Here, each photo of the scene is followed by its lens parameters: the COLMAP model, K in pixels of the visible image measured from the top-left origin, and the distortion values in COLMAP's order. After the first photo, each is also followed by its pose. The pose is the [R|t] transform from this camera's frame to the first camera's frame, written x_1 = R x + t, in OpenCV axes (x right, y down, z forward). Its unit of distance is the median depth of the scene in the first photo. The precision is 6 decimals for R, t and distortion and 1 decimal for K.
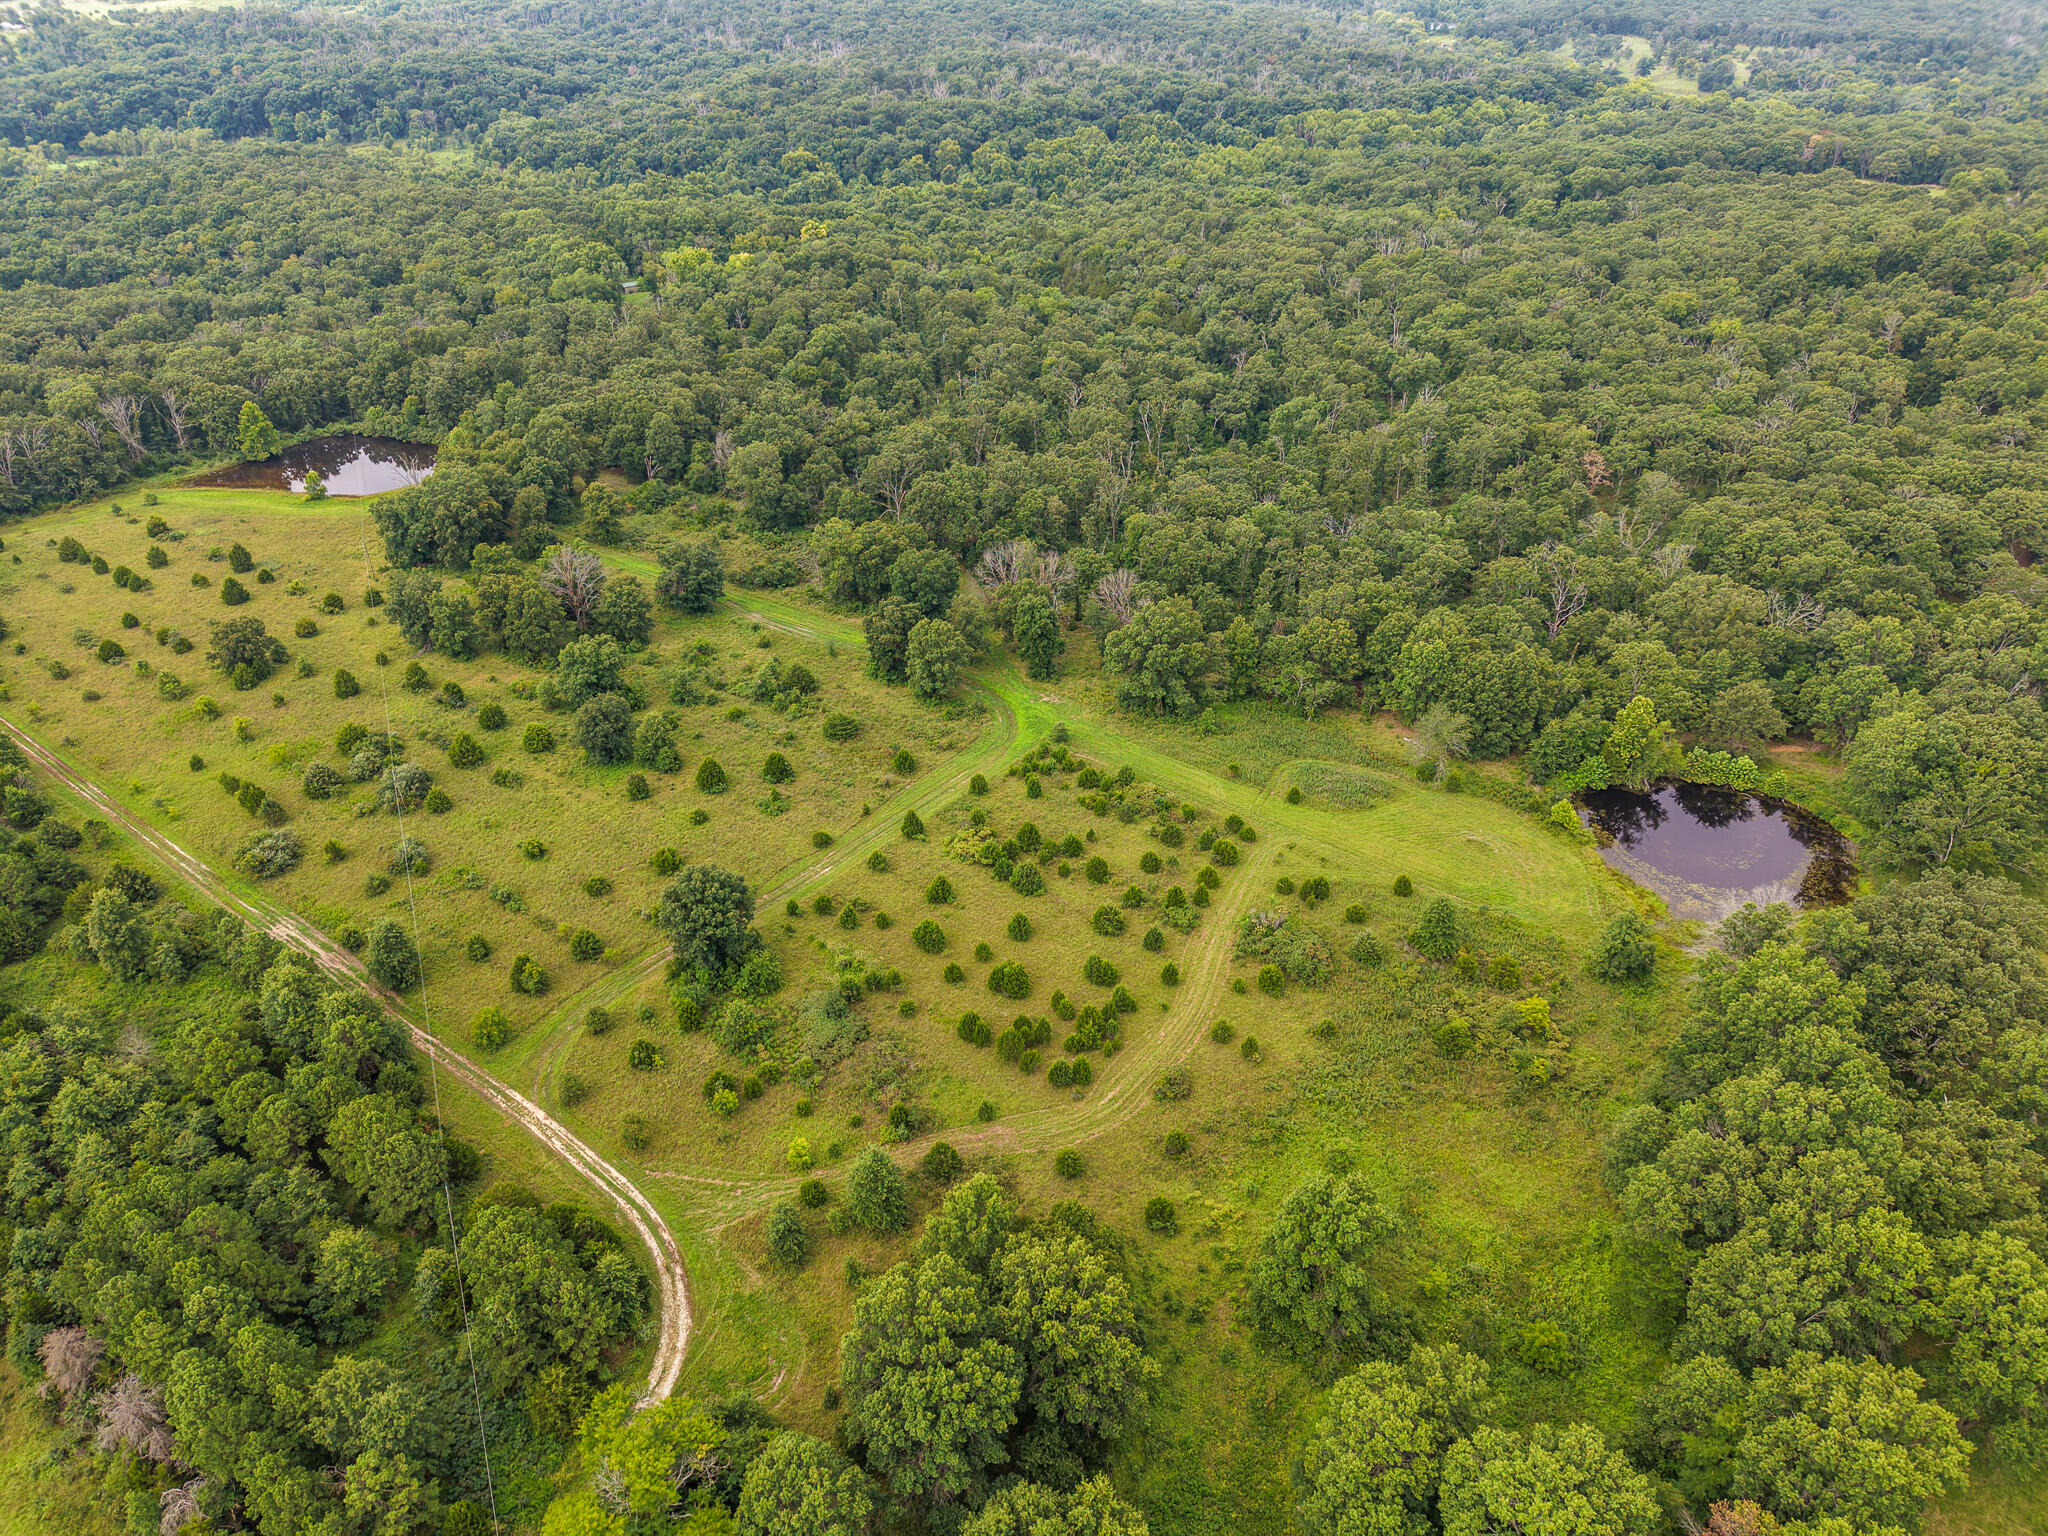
lens RADIAL K [[1372.9, 0, 1024.0], [0, 1372.9, 768.0], [0, 0, 1]] dist [0.025996, -0.019674]
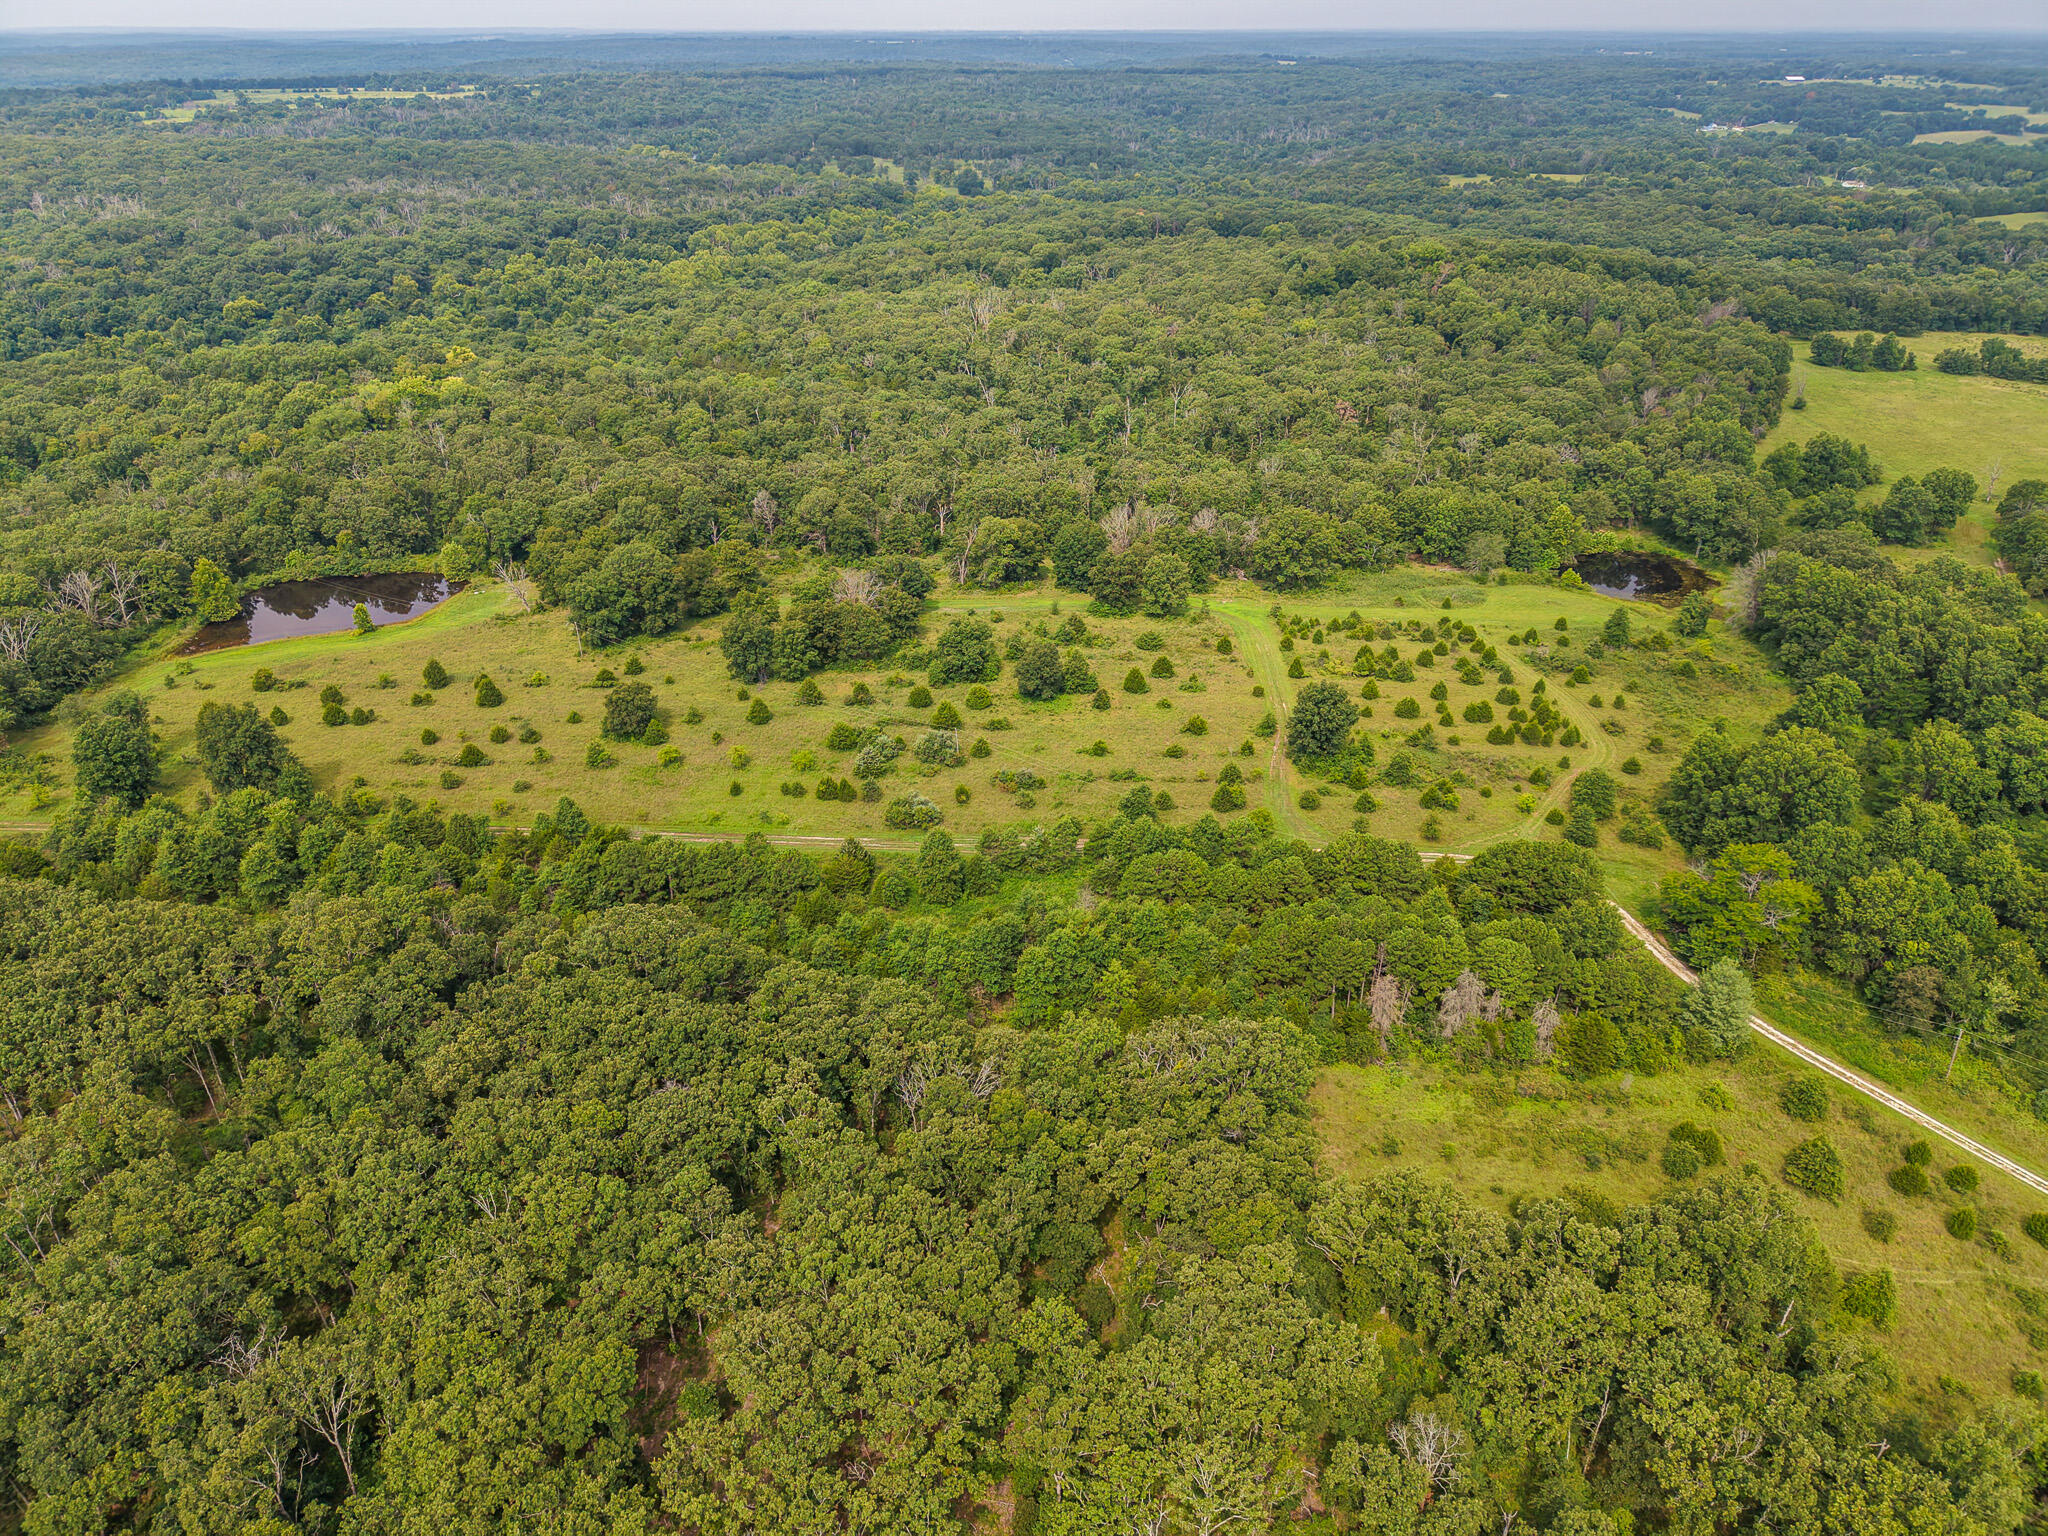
lens RADIAL K [[1372.9, 0, 1024.0], [0, 1372.9, 768.0], [0, 0, 1]] dist [0.025996, -0.019674]
pose [[0.830455, -0.262613, 0.491304, -0.280512], [0.301876, 0.953347, -0.000678, 0.015362], [-0.468205, 0.148876, 0.870988, -0.015897]]
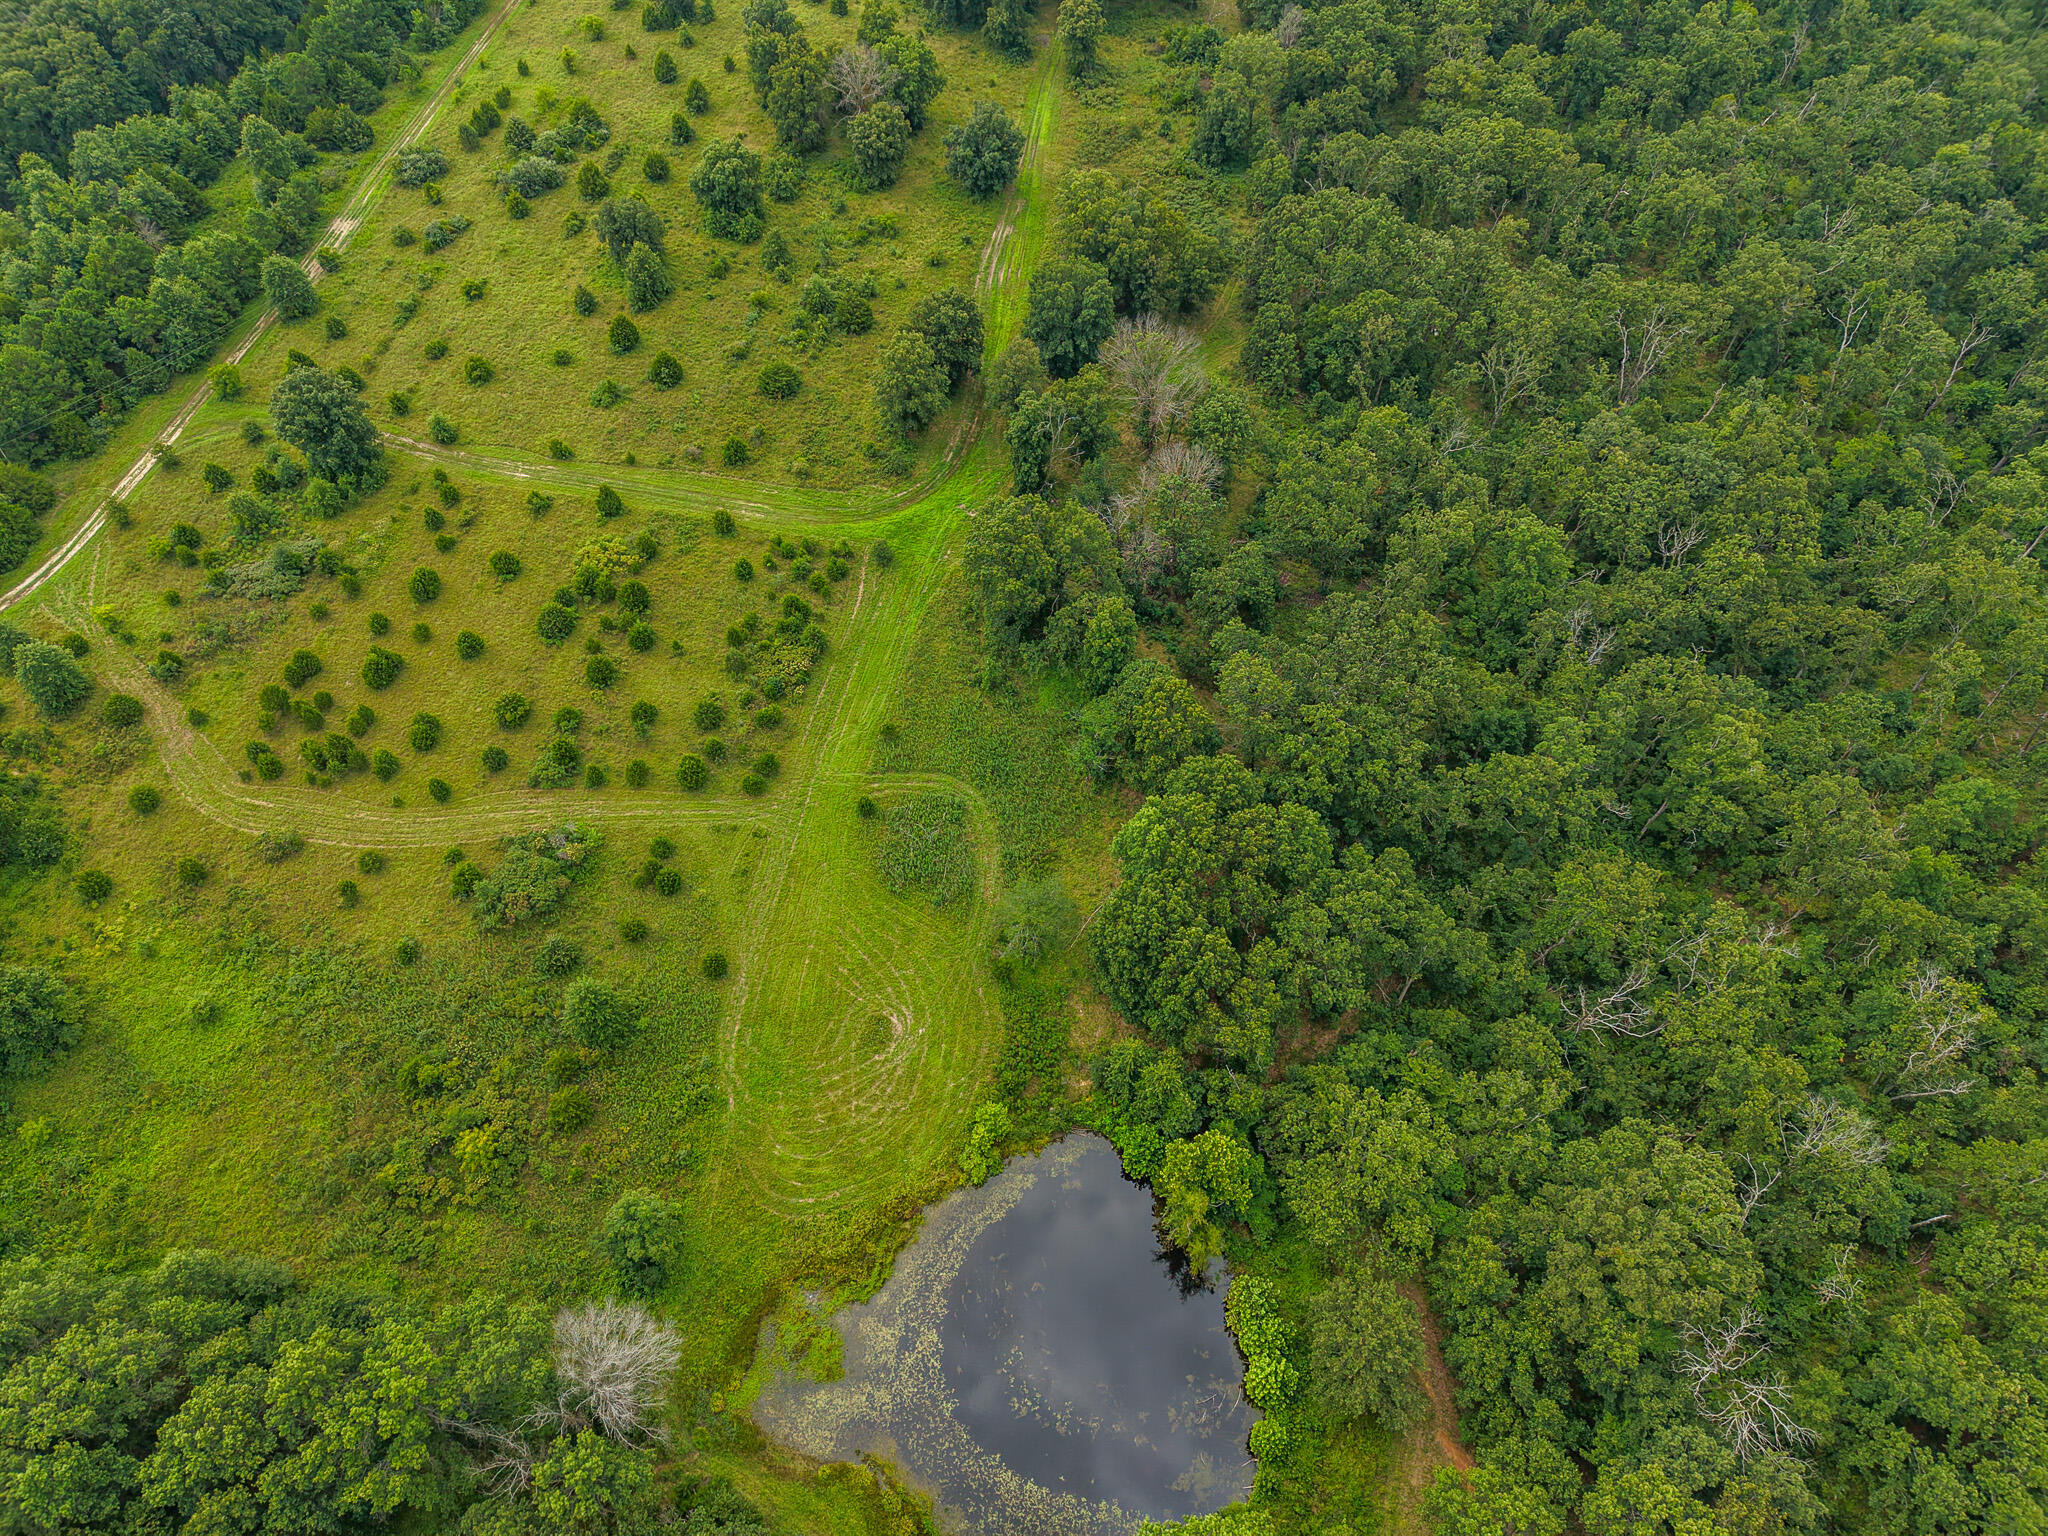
lens RADIAL K [[1406.7, 0, 1024.0], [0, 1406.7, 768.0], [0, 0, 1]] dist [-0.001860, -0.002320]
pose [[0.449939, 0.732812, -0.510432, 0.178068], [-0.493579, 0.680381, 0.541720, -0.131841], [0.744268, 0.008198, 0.667831, 0.162112]]
